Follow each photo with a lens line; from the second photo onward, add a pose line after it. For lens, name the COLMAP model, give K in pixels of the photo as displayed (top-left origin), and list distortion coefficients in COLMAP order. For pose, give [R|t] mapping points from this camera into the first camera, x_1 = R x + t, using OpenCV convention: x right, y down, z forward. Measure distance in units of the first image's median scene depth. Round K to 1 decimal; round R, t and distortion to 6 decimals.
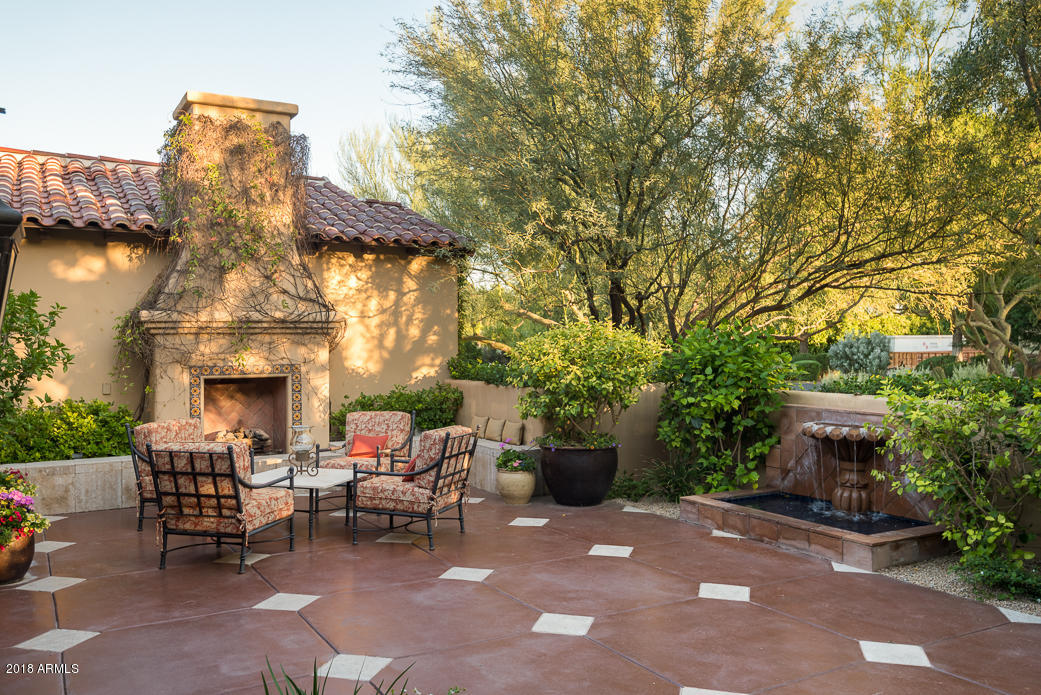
lens RADIAL K [[886.3, 0, 520.5], [0, 886.3, 343.8], [0, 0, 1]] dist [0.042300, 0.011324]
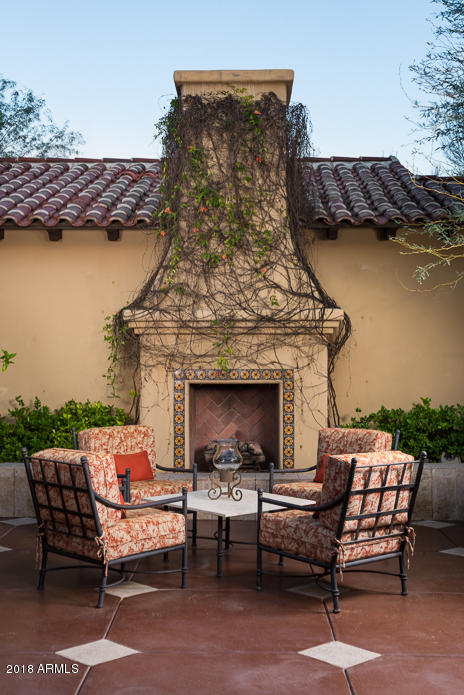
lens RADIAL K [[950.7, 0, 233.1], [0, 950.7, 342.2], [0, 0, 1]] dist [0.078832, 0.000000]
pose [[0.857493, 0.000883, -0.514494, 0.186286], [-0.009098, 0.999868, -0.013448, 0.009584], [0.514415, 0.016212, 0.857388, 0.187975]]
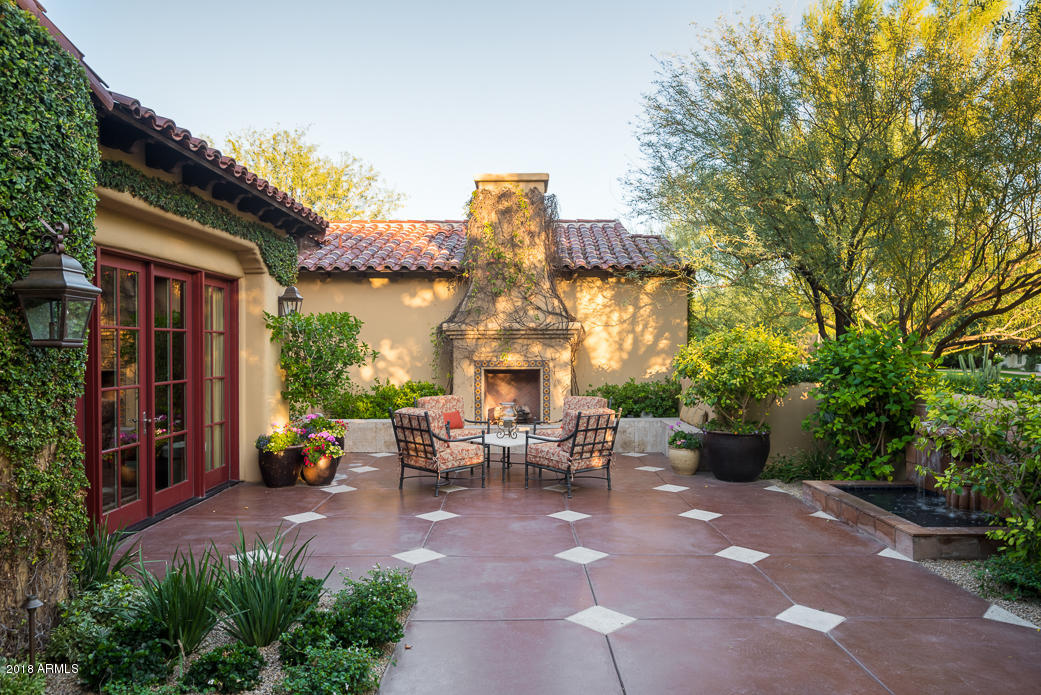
lens RADIAL K [[712.3, 0, 520.5], [0, 712.3, 354.3], [0, 0, 1]] dist [0.008479, -0.001606]
pose [[0.863170, 0.009330, -0.504826, 0.287589], [-0.005529, 0.999944, 0.009028, 0.003331], [0.504882, -0.005002, 0.863174, 0.022518]]
